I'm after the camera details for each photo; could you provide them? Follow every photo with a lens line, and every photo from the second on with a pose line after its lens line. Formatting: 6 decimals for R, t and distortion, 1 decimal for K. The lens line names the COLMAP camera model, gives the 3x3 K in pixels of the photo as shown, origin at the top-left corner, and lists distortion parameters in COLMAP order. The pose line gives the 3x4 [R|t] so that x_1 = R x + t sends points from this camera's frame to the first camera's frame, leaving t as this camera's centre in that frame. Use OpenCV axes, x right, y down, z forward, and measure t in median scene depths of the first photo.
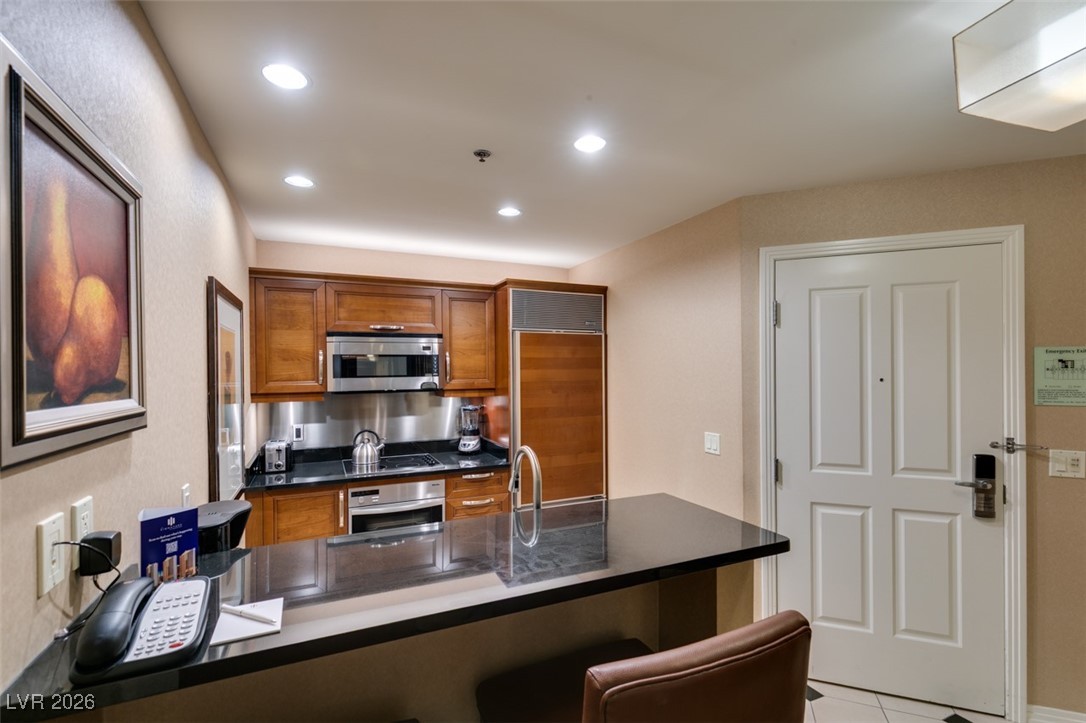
lens RADIAL K [[486.6, 0, 543.7], [0, 486.6, 371.1], [0, 0, 1]] dist [0.002338, -0.002098]
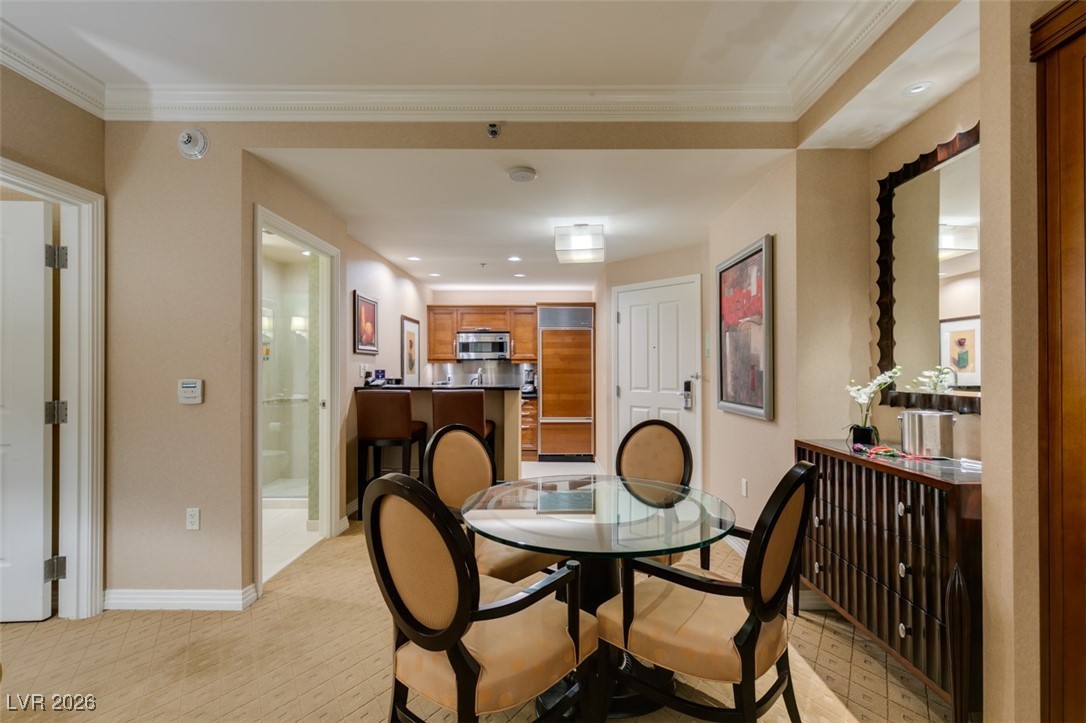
lens RADIAL K [[486.6, 0, 553.4], [0, 486.6, 366.8], [0, 0, 1]] dist [0.002338, -0.002098]
pose [[0.912366, 0.003710, -0.409358, 0.954027], [-0.004936, 0.999986, -0.001939, 0.089717], [0.409345, 0.003790, 0.912372, -0.929798]]
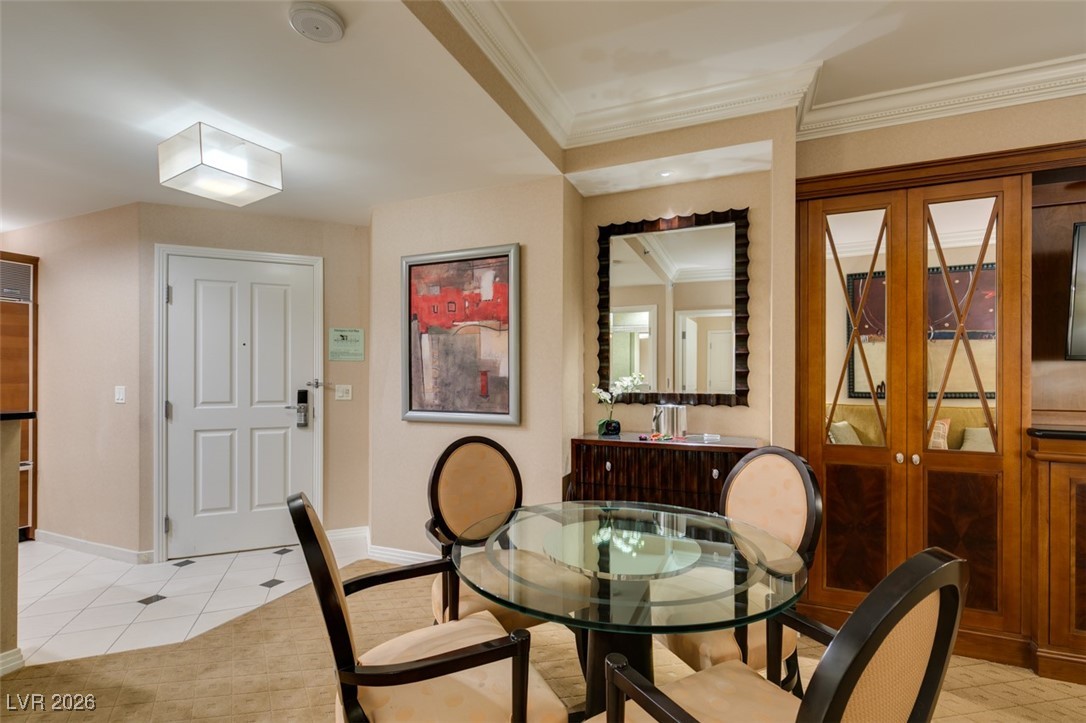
lens RADIAL K [[486.6, 0, 542.9], [0, 486.6, 373.0], [0, 0, 1]] dist [0.002338, -0.002098]
pose [[0.733374, 0.010281, 0.679748, 0.282319], [-0.005498, 0.999943, -0.009192, 0.095428], [-0.679803, 0.003004, 0.733388, -0.615600]]
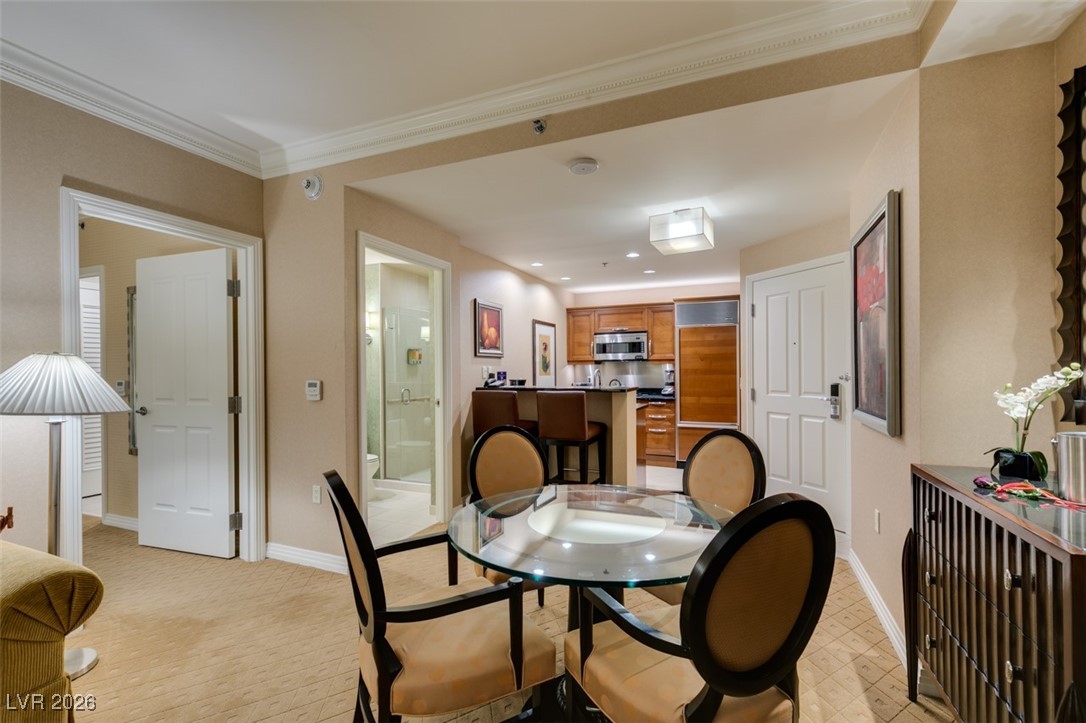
lens RADIAL K [[486.6, 0, 543.3], [0, 486.6, 373.4], [0, 0, 1]] dist [0.002338, -0.002098]
pose [[0.677613, 0.005631, -0.735398, 1.139521], [0.002581, 0.999946, 0.010036, 0.088624], [0.735415, -0.008699, 0.677562, -0.746671]]
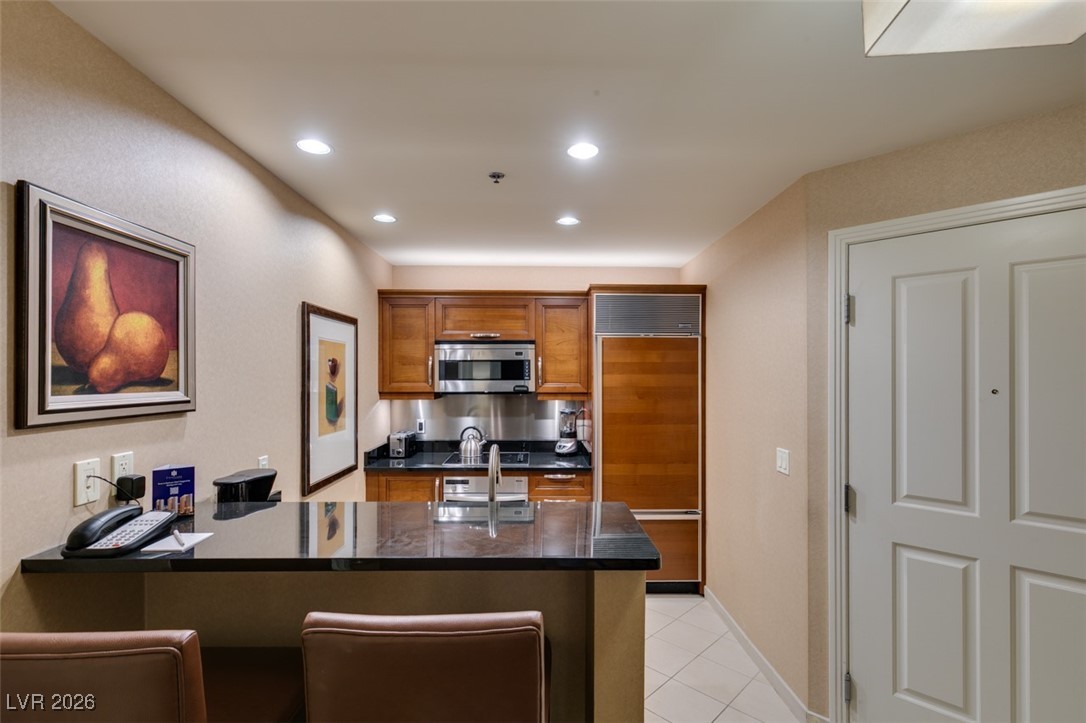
lens RADIAL K [[497.8, 0, 544.5], [0, 497.8, 374.6], [0, 0, 1]] dist [0.006792, -0.003236]
pose [[0.916698, 0.008121, -0.399498, 0.299999], [-0.008967, 0.999960, -0.000249, -0.001511], [0.399480, 0.003811, 0.916734, 0.015803]]
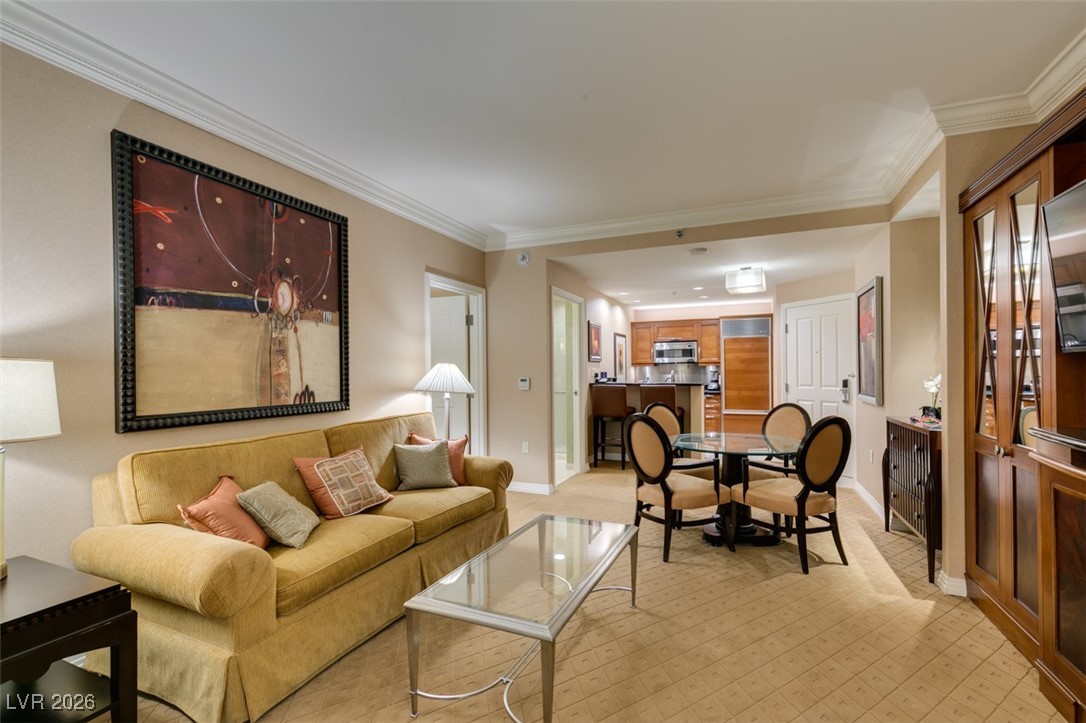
lens RADIAL K [[486.6, 0, 540.8], [0, 486.6, 371.8], [0, 0, 1]] dist [0.002338, -0.002098]
pose [[0.670262, 0.001619, -0.742122, 1.352145], [0.004466, 0.999971, 0.006215, 0.082275], [0.742111, -0.007480, 0.670236, -1.546821]]
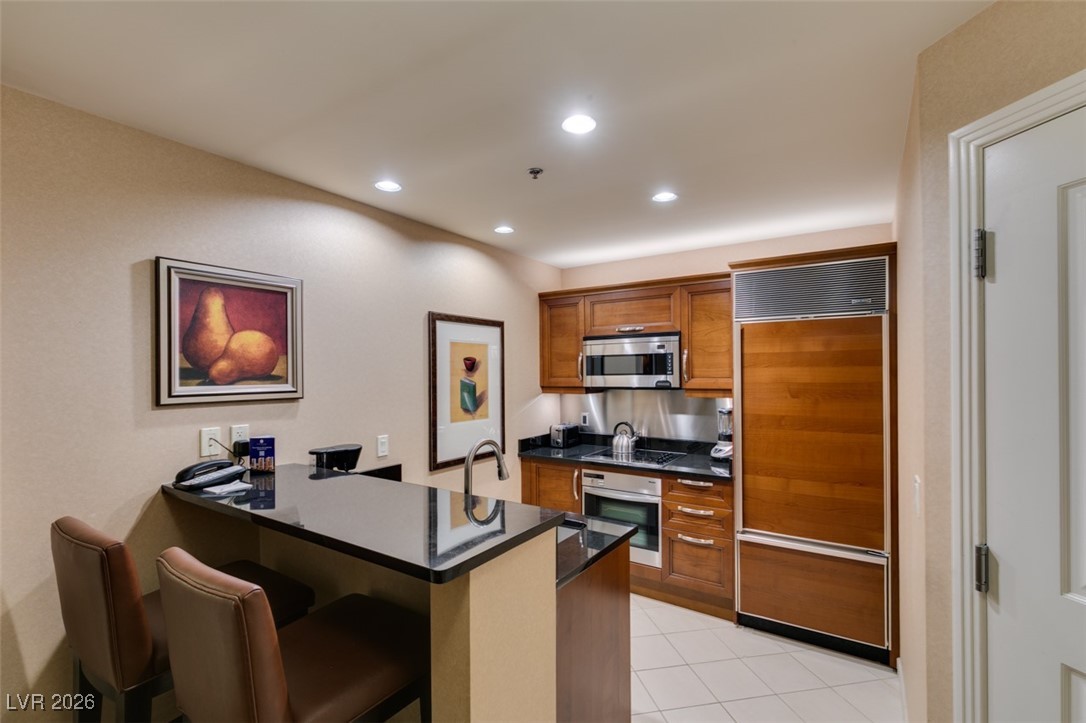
lens RADIAL K [[486.6, 0, 542.5], [0, 486.6, 371.5], [0, 0, 1]] dist [0.002338, -0.002098]
pose [[0.528109, 0.003084, -0.849171, 0.578327], [0.002898, 0.999981, 0.005435, -0.002440], [0.849172, -0.005331, 0.528090, 0.309854]]
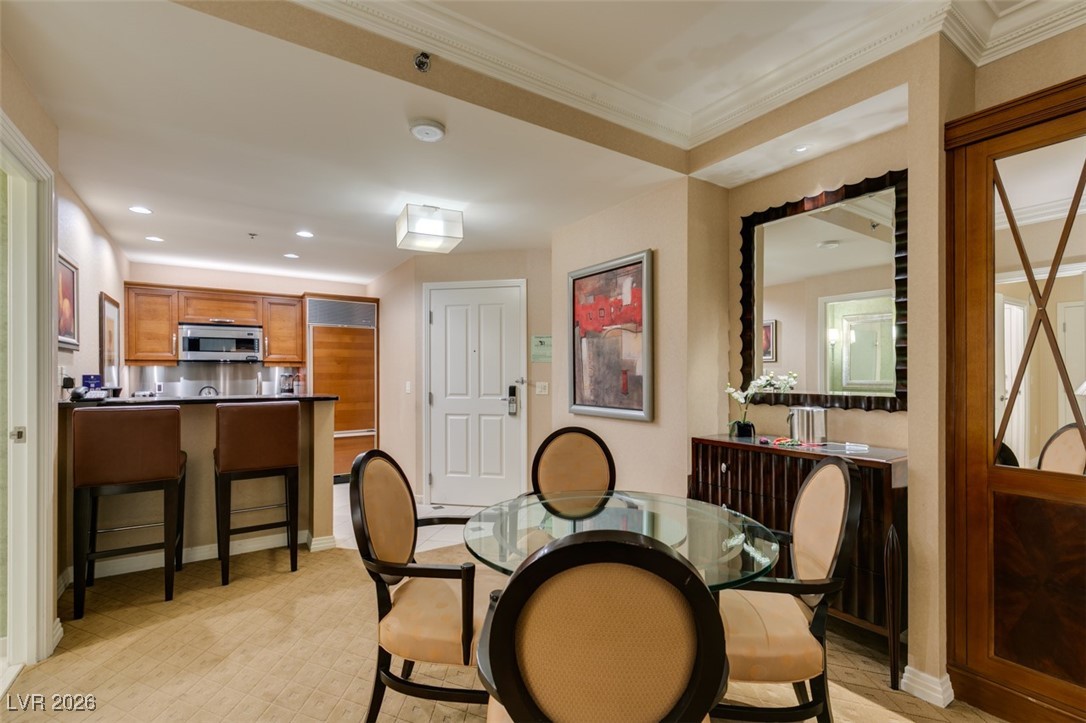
lens RADIAL K [[486.6, 0, 545.9], [0, 486.6, 373.5], [0, 0, 1]] dist [0.002338, -0.002098]
pose [[0.986571, 0.005766, 0.163233, 0.538245], [-0.005619, 0.999983, -0.001363, 0.092264], [-0.163238, 0.000428, 0.986587, -0.861599]]
